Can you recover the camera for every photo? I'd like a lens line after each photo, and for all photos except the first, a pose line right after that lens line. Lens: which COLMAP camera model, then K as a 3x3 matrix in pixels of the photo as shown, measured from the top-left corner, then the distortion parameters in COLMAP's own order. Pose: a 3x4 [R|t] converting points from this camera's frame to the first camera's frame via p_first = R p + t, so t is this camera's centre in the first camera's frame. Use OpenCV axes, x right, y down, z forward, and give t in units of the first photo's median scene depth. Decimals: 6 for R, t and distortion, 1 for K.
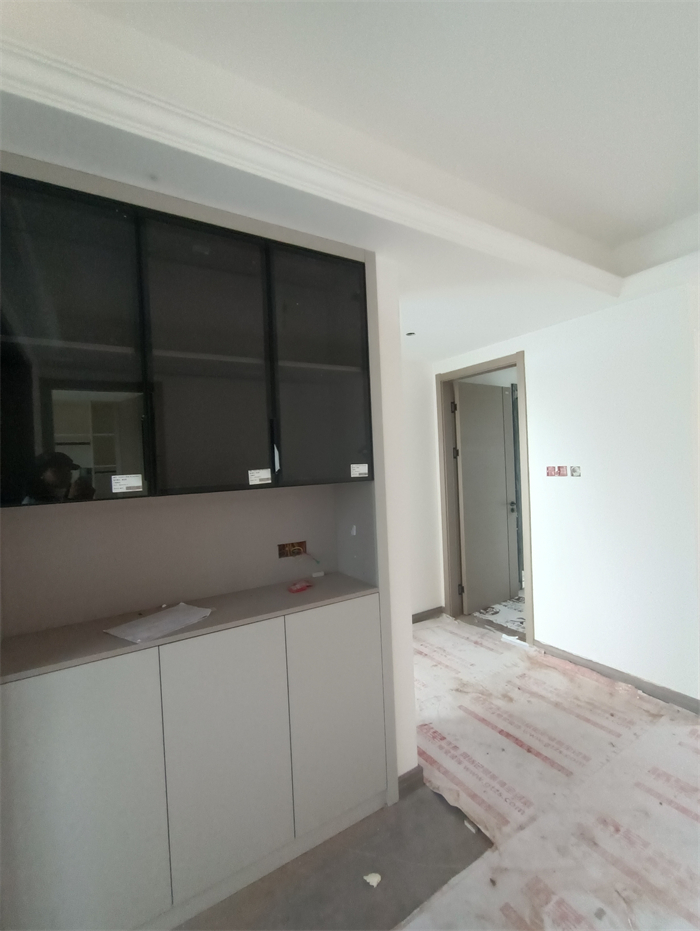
lens RADIAL K [[422.1, 0, 356.2], [0, 422.1, 472.2], [0, 0, 1]] dist [-0.018435, 0.008587]
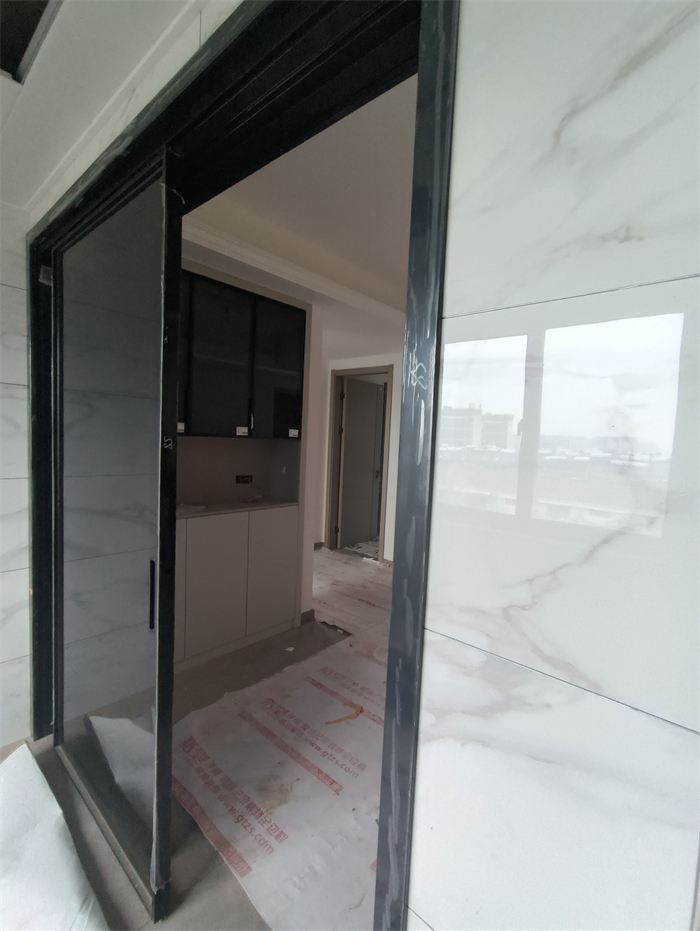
lens RADIAL K [[423.8, 0, 357.4], [0, 423.8, 469.4], [0, 0, 1]] dist [-0.000361, 0.001573]
pose [[0.952741, 0.067263, 0.296244, -0.208437], [-0.082421, 0.995836, 0.038966, 0.045048], [-0.292389, -0.061542, 0.954317, -0.618462]]
